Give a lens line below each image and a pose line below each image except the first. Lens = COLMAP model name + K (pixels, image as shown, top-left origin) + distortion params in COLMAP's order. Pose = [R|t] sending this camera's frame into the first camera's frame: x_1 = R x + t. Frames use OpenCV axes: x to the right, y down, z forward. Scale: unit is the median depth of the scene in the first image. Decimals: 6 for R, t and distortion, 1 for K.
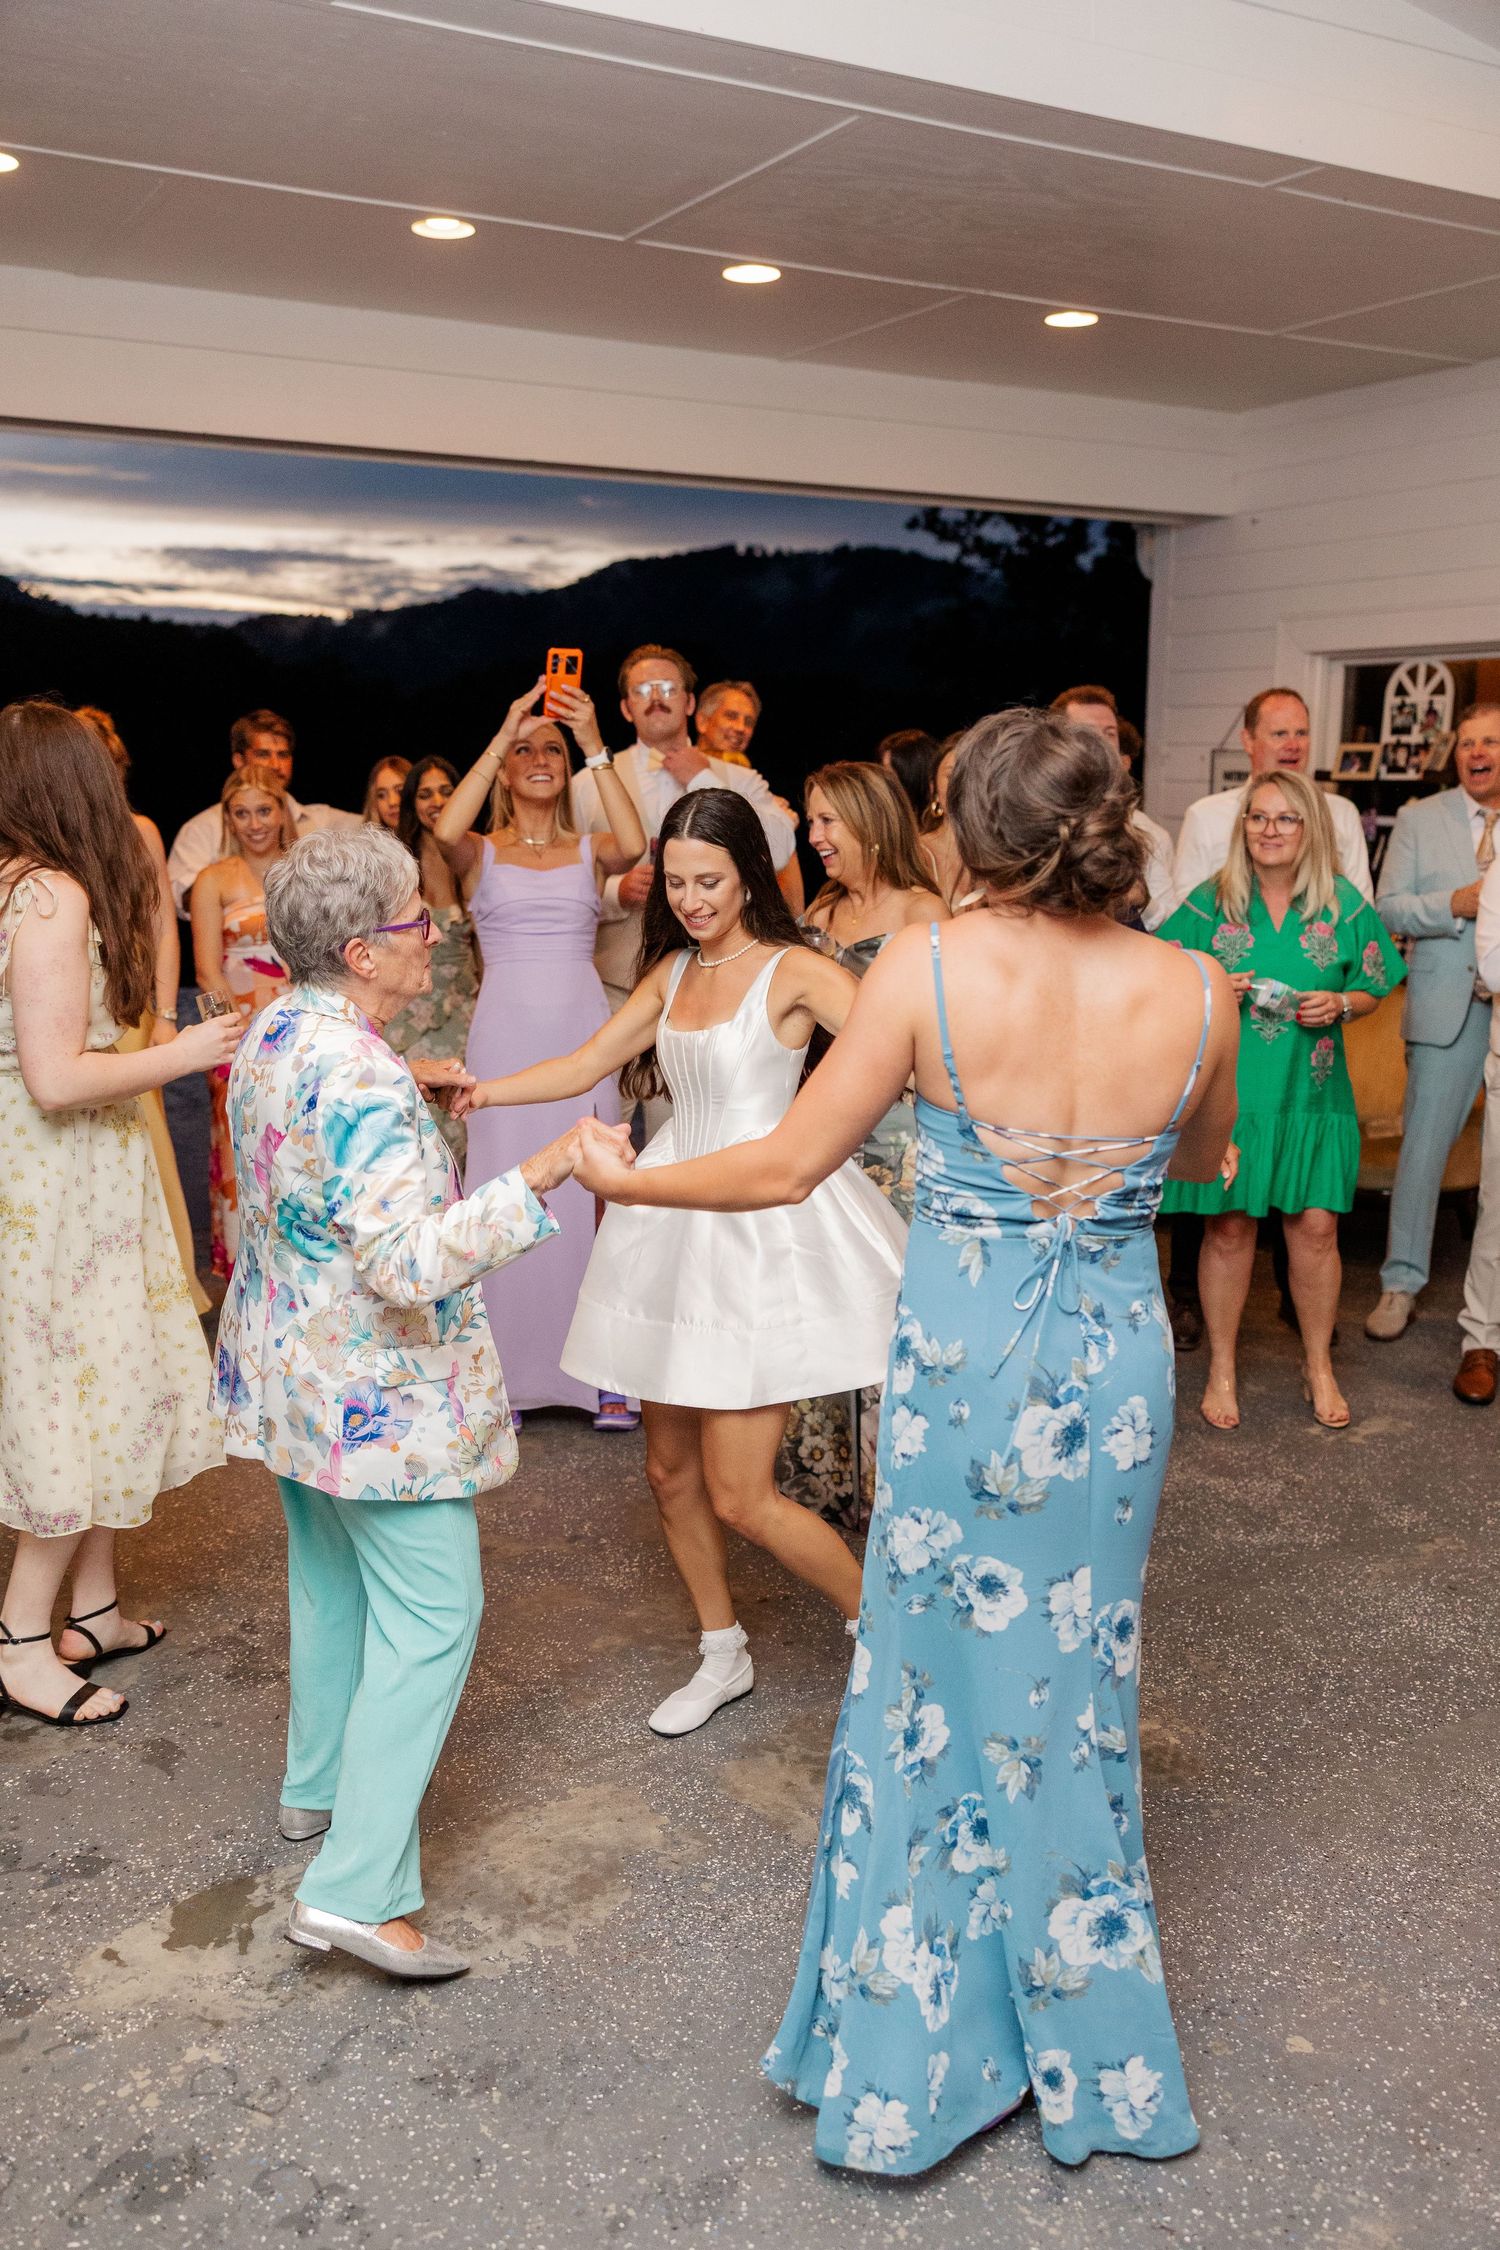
lens RADIAL K [[1896.7, 0, 749.0], [0, 1896.7, 1122.5], [0, 0, 1]] dist [-0.010194, 0.005204]
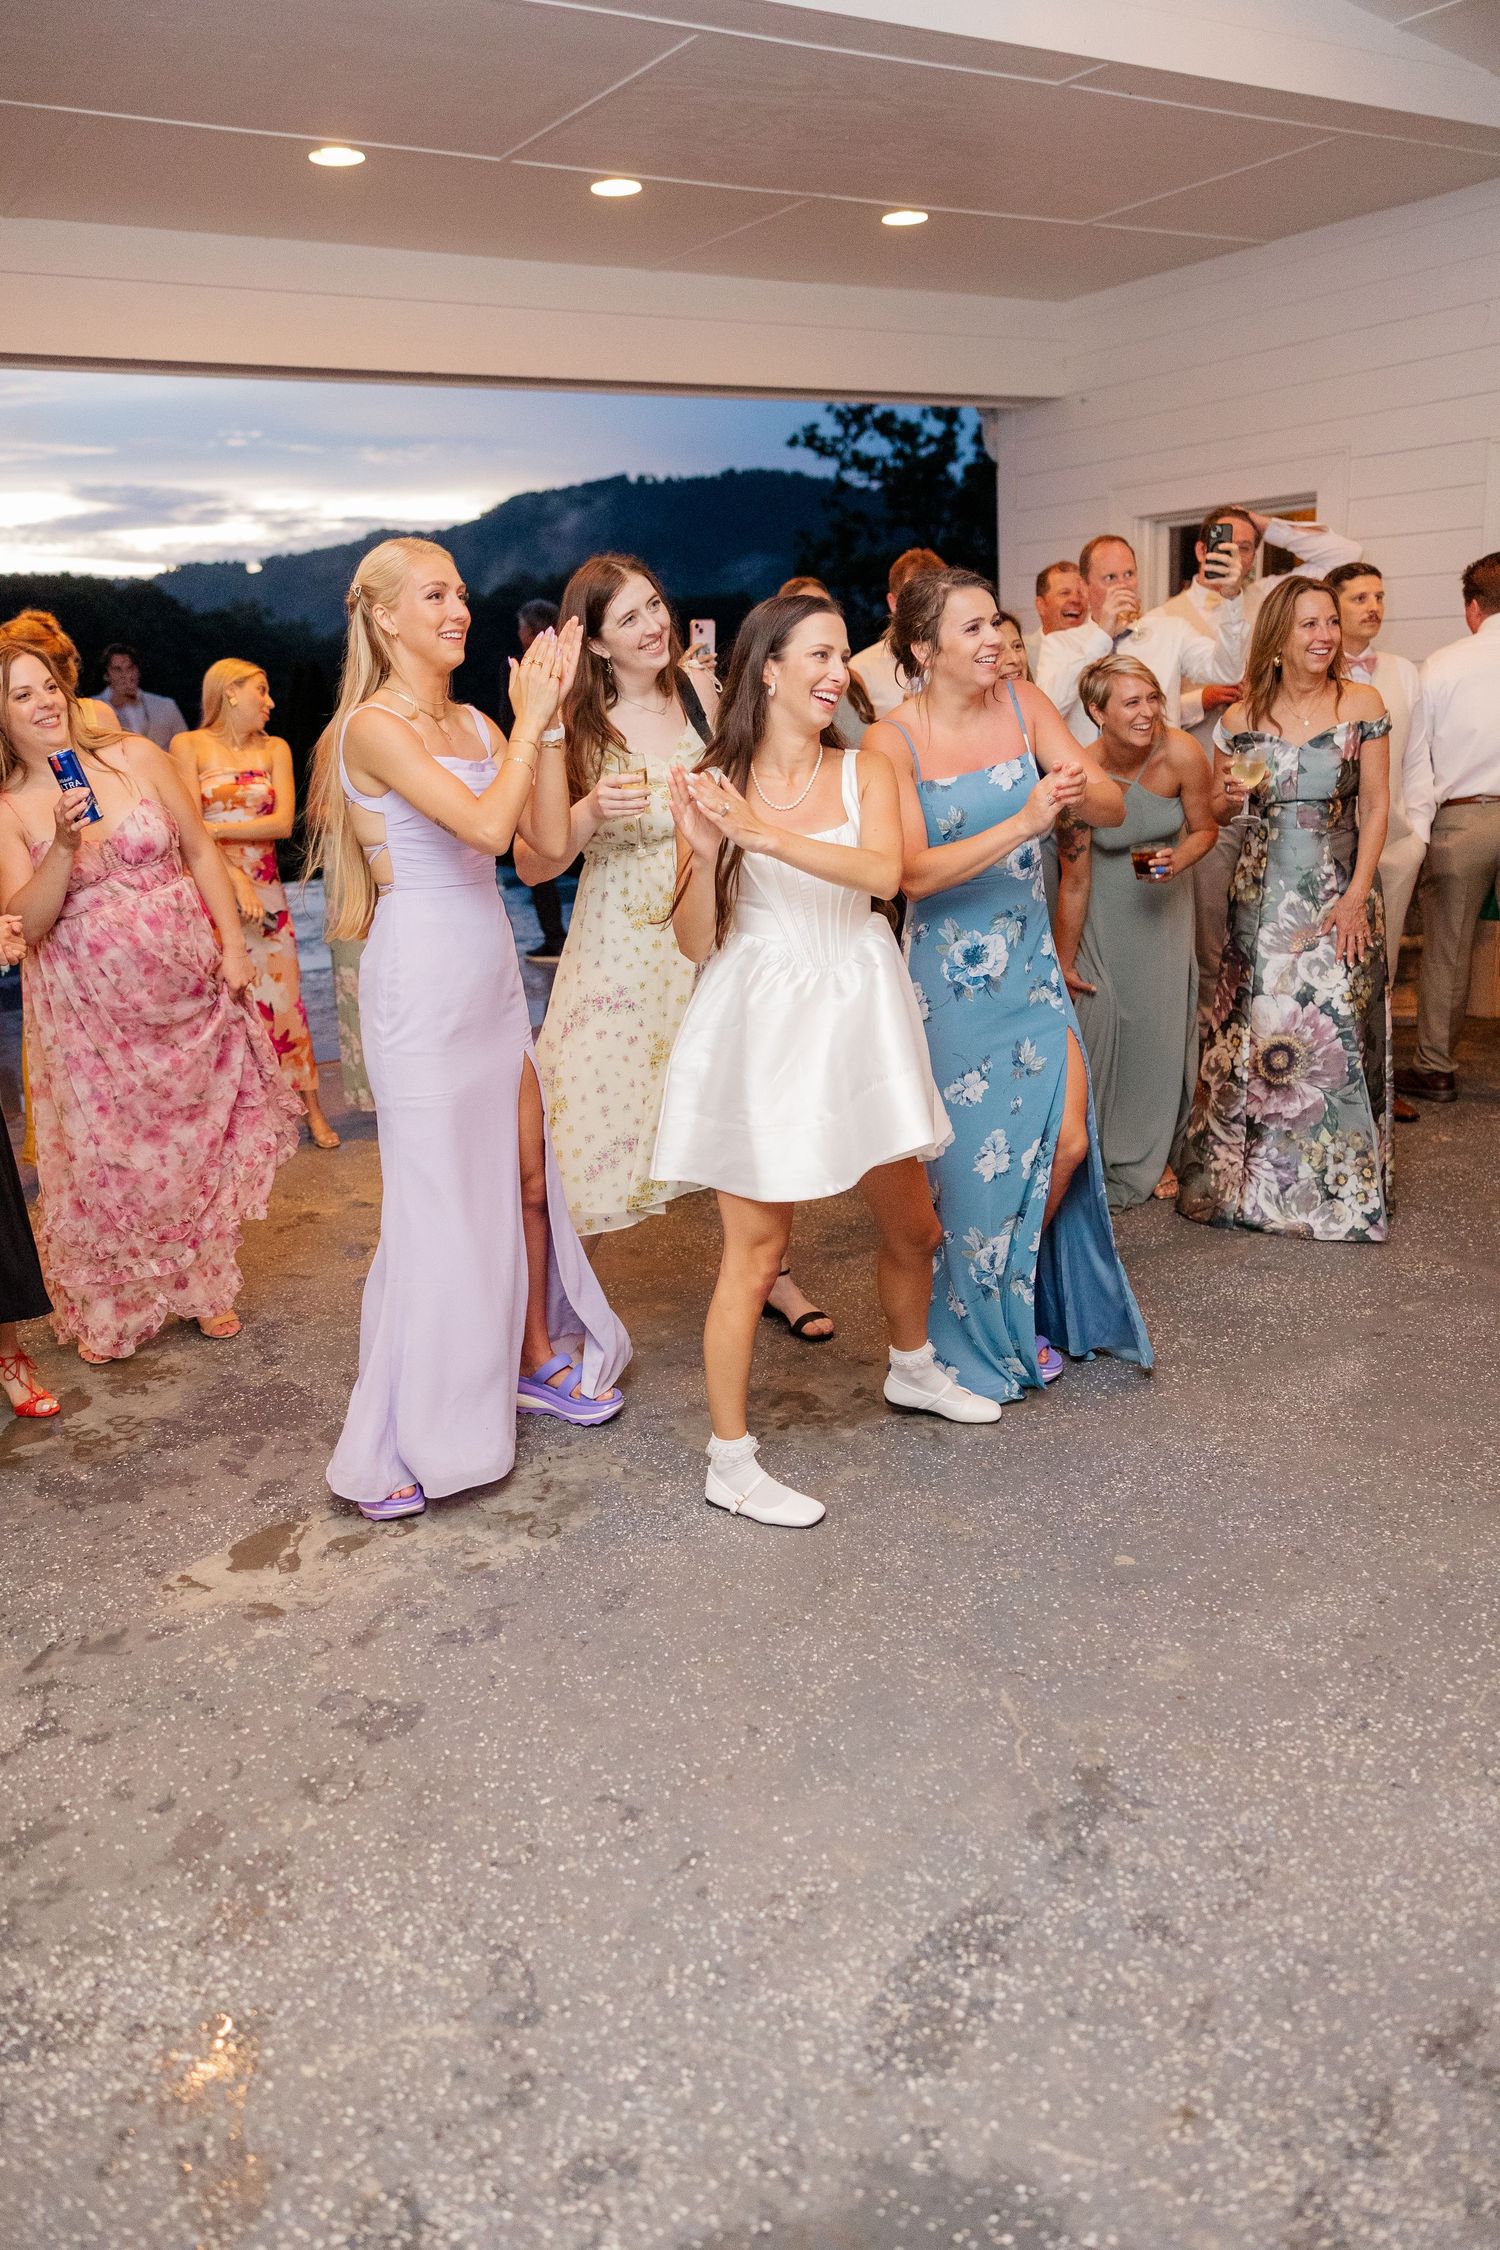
lens RADIAL K [[1775.6, 0, 752.6], [0, 1775.6, 1133.9], [0, 0, 1]] dist [-0.004120, 0.002021]
pose [[0.997121, -0.065292, 0.038568, 0.007100], [0.062836, 0.996109, 0.061795, 0.073440], [-0.042453, -0.059194, 0.997343, -0.123083]]
